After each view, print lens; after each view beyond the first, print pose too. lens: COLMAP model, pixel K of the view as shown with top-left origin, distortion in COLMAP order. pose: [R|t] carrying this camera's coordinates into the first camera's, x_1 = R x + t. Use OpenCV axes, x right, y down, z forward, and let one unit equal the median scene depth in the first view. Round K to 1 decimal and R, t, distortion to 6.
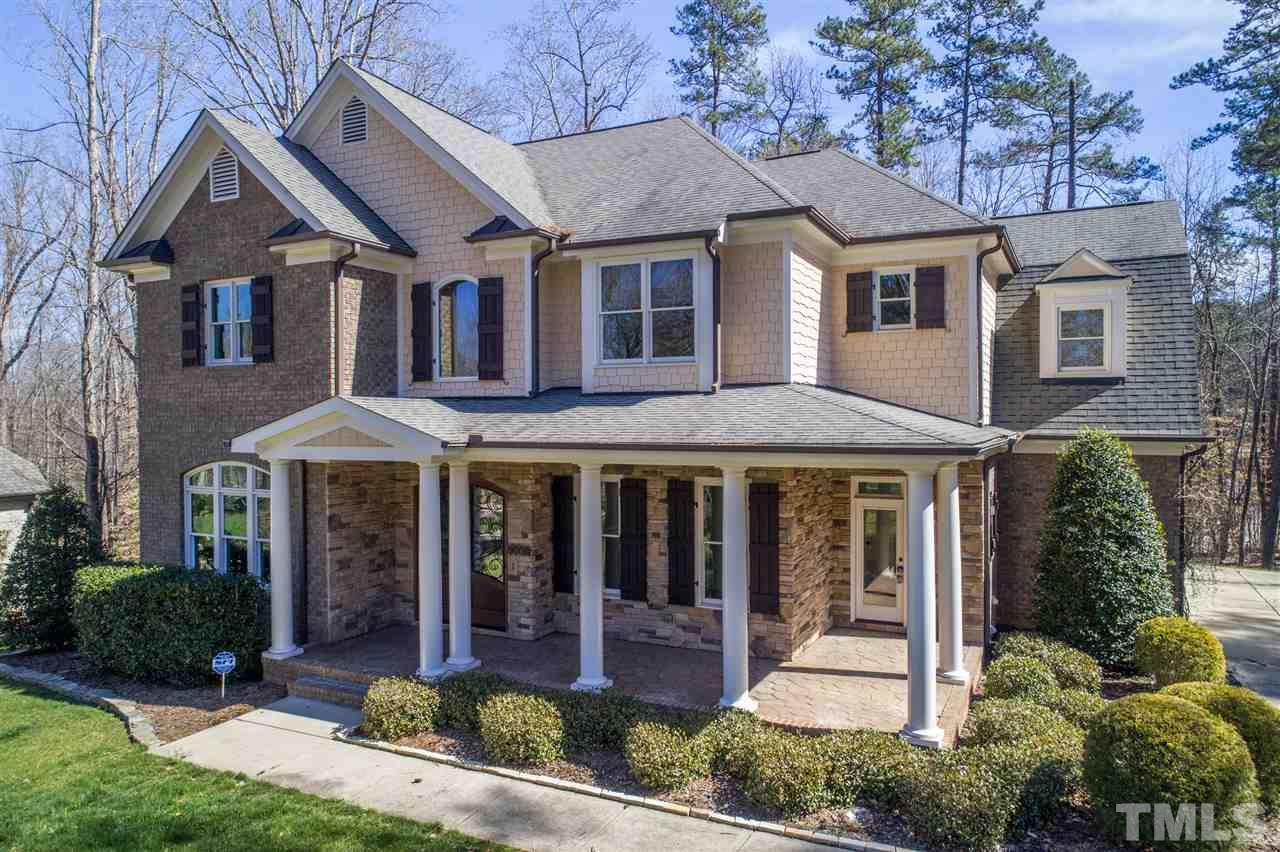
lens RADIAL K [[855.1, 0, 639.9], [0, 855.1, 426.0], [0, 0, 1]] dist [-0.004471, -0.000677]
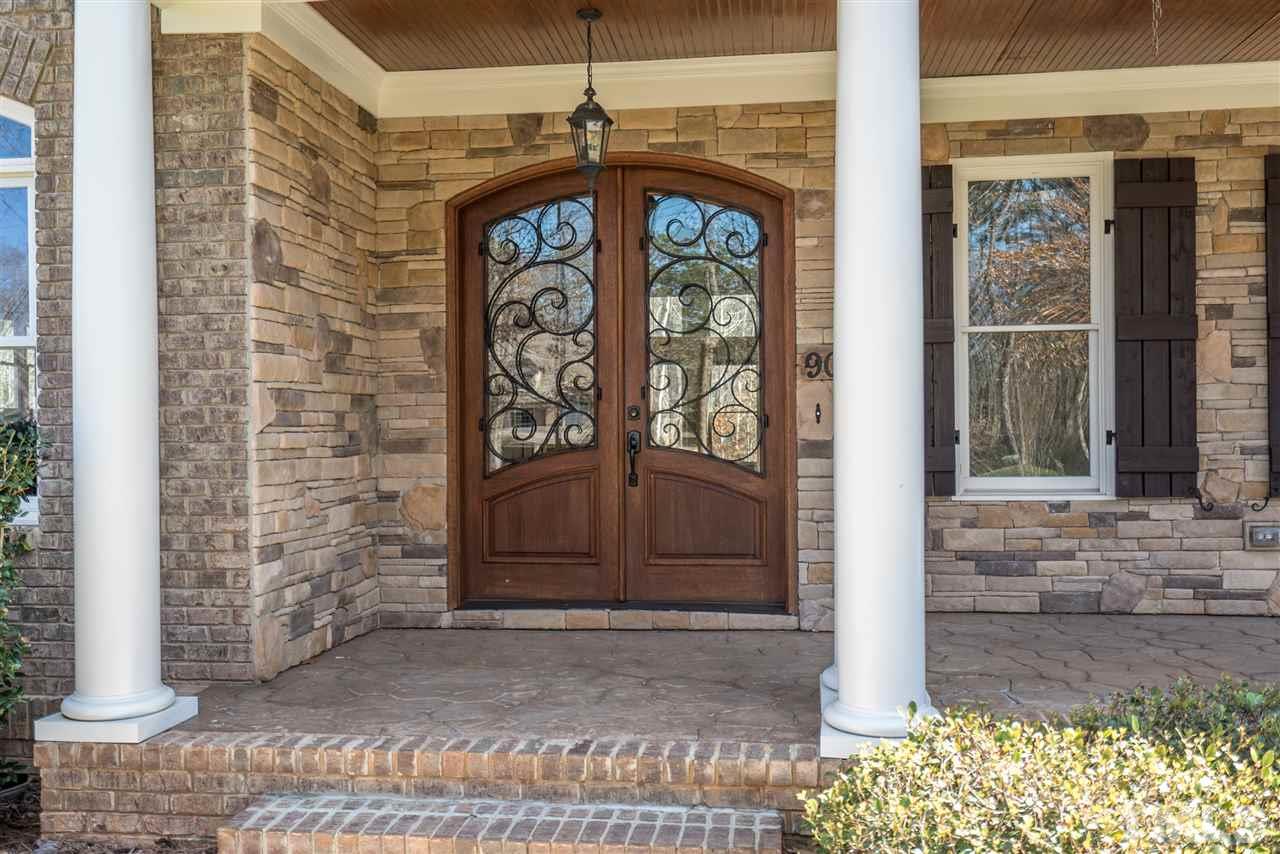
lens RADIAL K [[1182.2, 0, 638.2], [0, 1182.2, 424.5], [0, 0, 1]] dist [0.018423, 0.000000]
pose [[0.949077, -0.003359, 0.315027, -0.368797], [0.007515, 0.999900, -0.011979, 0.177125], [-0.314956, 0.013737, 0.949007, 0.593804]]
